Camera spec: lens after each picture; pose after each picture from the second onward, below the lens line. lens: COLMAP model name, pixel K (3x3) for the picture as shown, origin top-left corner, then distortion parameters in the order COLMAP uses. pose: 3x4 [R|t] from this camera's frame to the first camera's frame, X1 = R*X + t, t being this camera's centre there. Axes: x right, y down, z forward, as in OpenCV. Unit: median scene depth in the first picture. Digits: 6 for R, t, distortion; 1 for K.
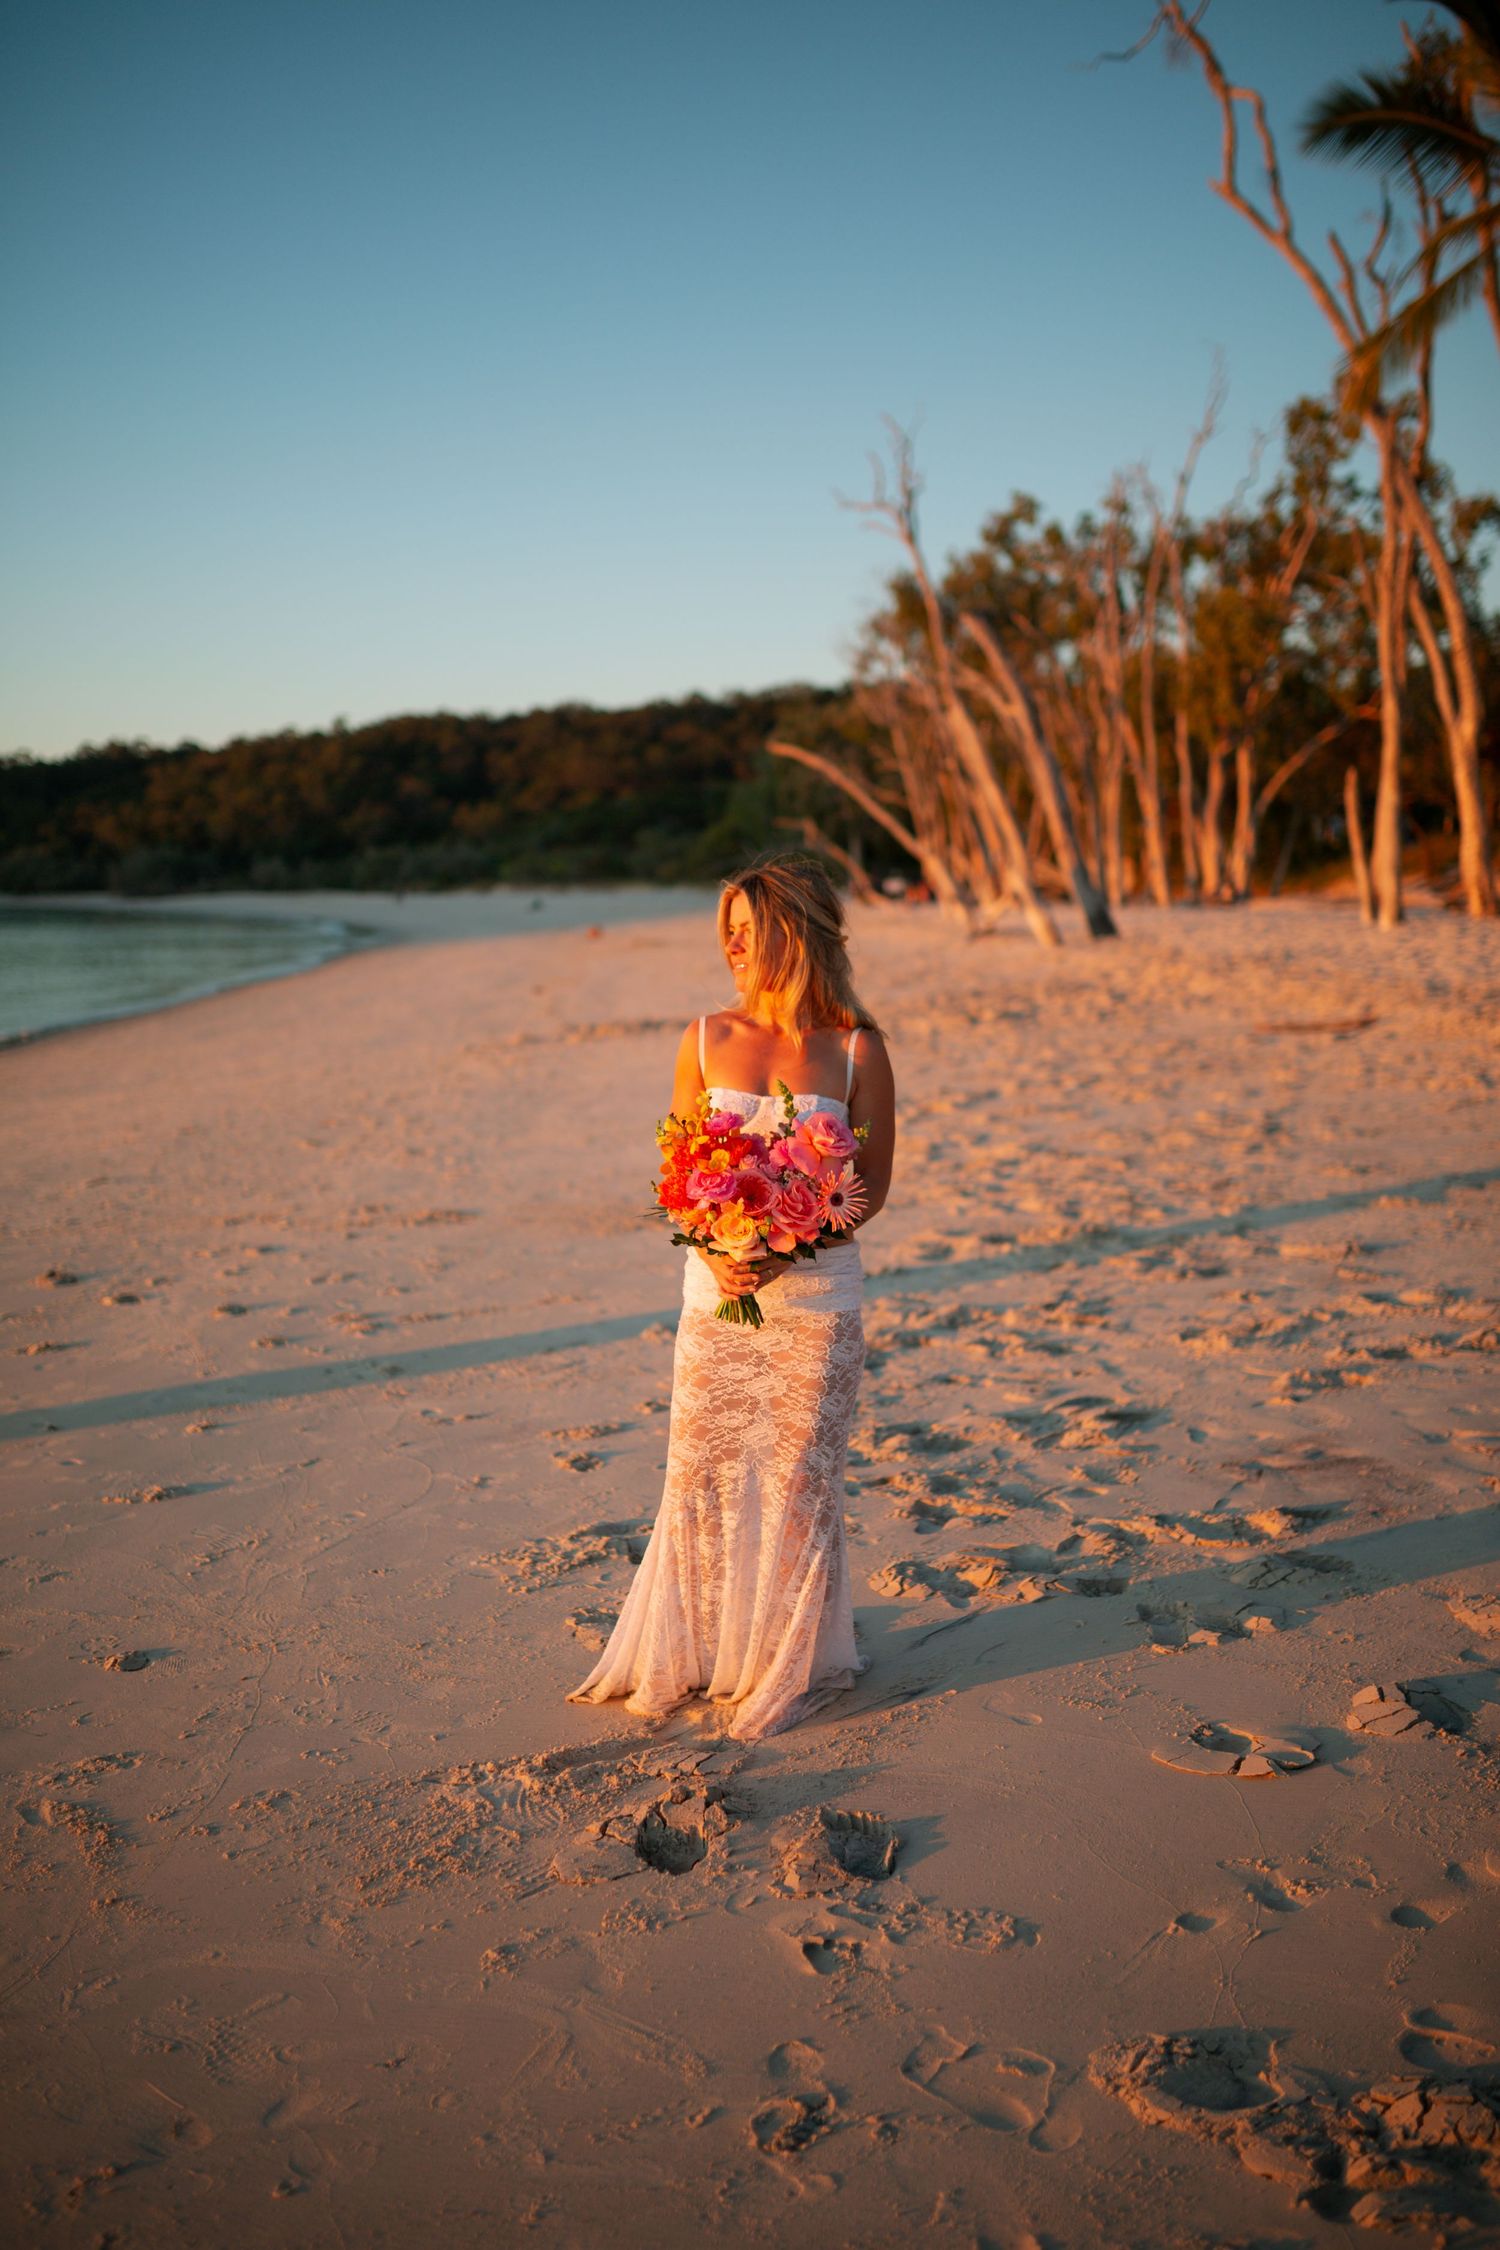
lens RADIAL K [[2235.1, 0, 751.5], [0, 2235.1, 1132.3], [0, 0, 1]] dist [-0.024338, 0.000000]
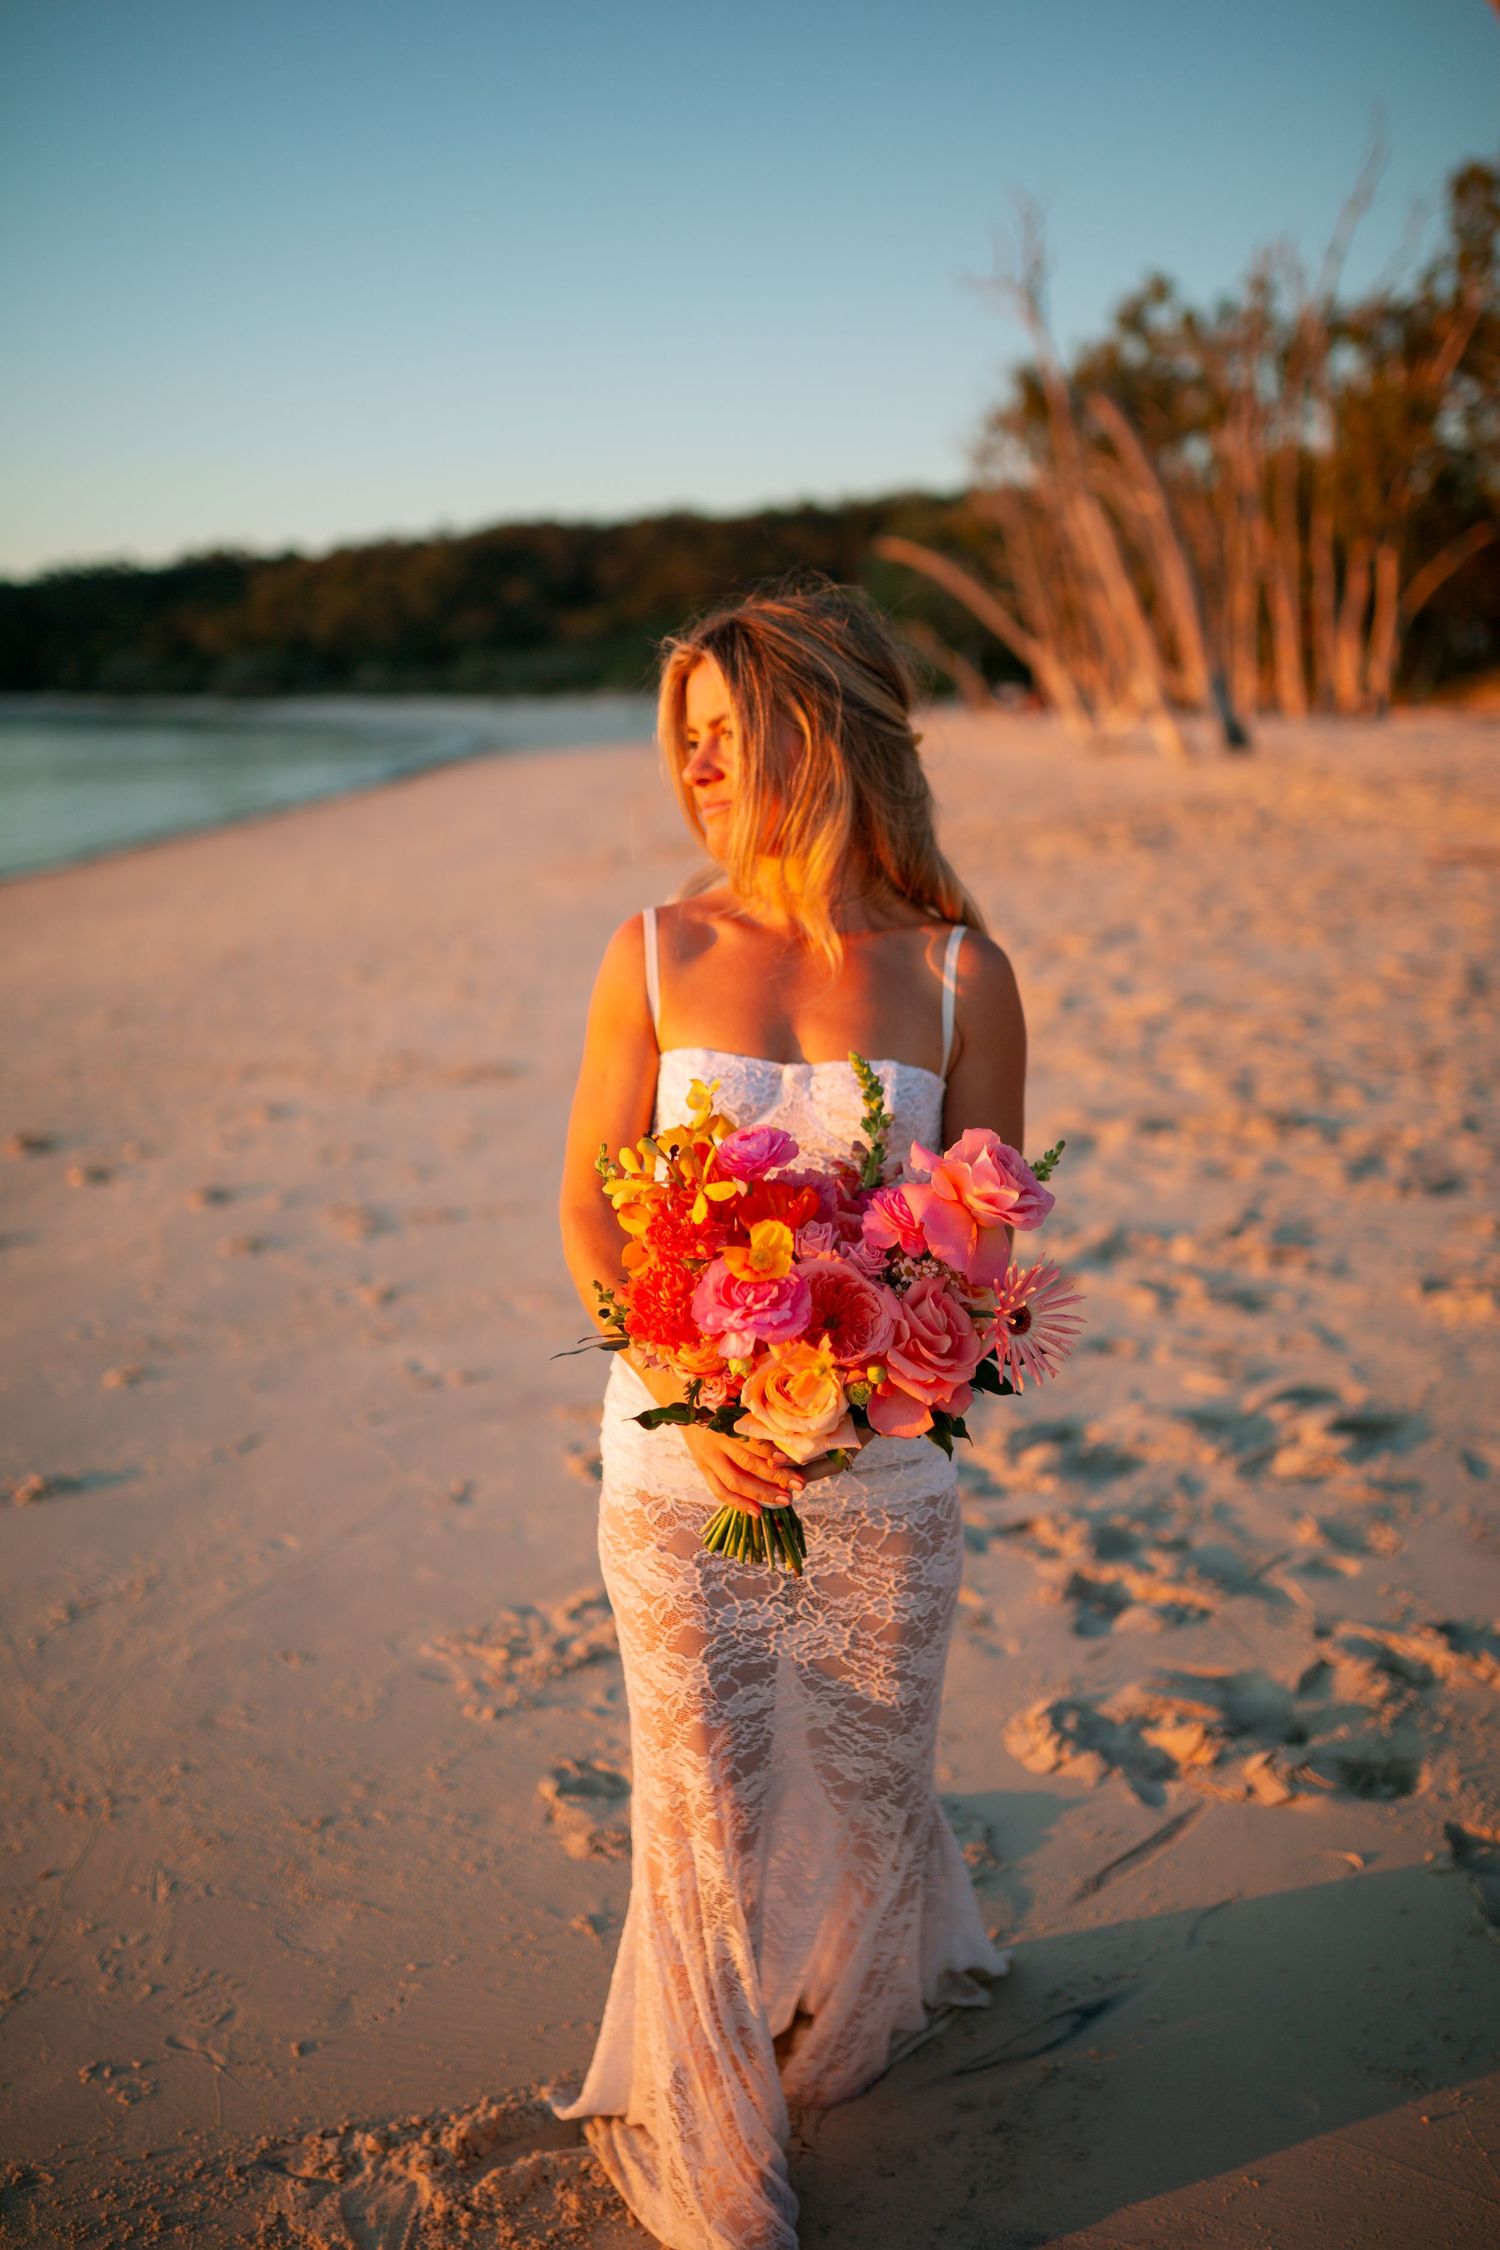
lens RADIAL K [[2235.1, 0, 746.3], [0, 2235.1, 1109.4], [0, 0, 1]] dist [-0.024338, 0.000000]
pose [[0.998675, 0.016100, -0.048876, 0.002740], [-0.012513, 0.997266, 0.072832, -0.013454], [0.049915, -0.072124, 0.996146, 0.177438]]
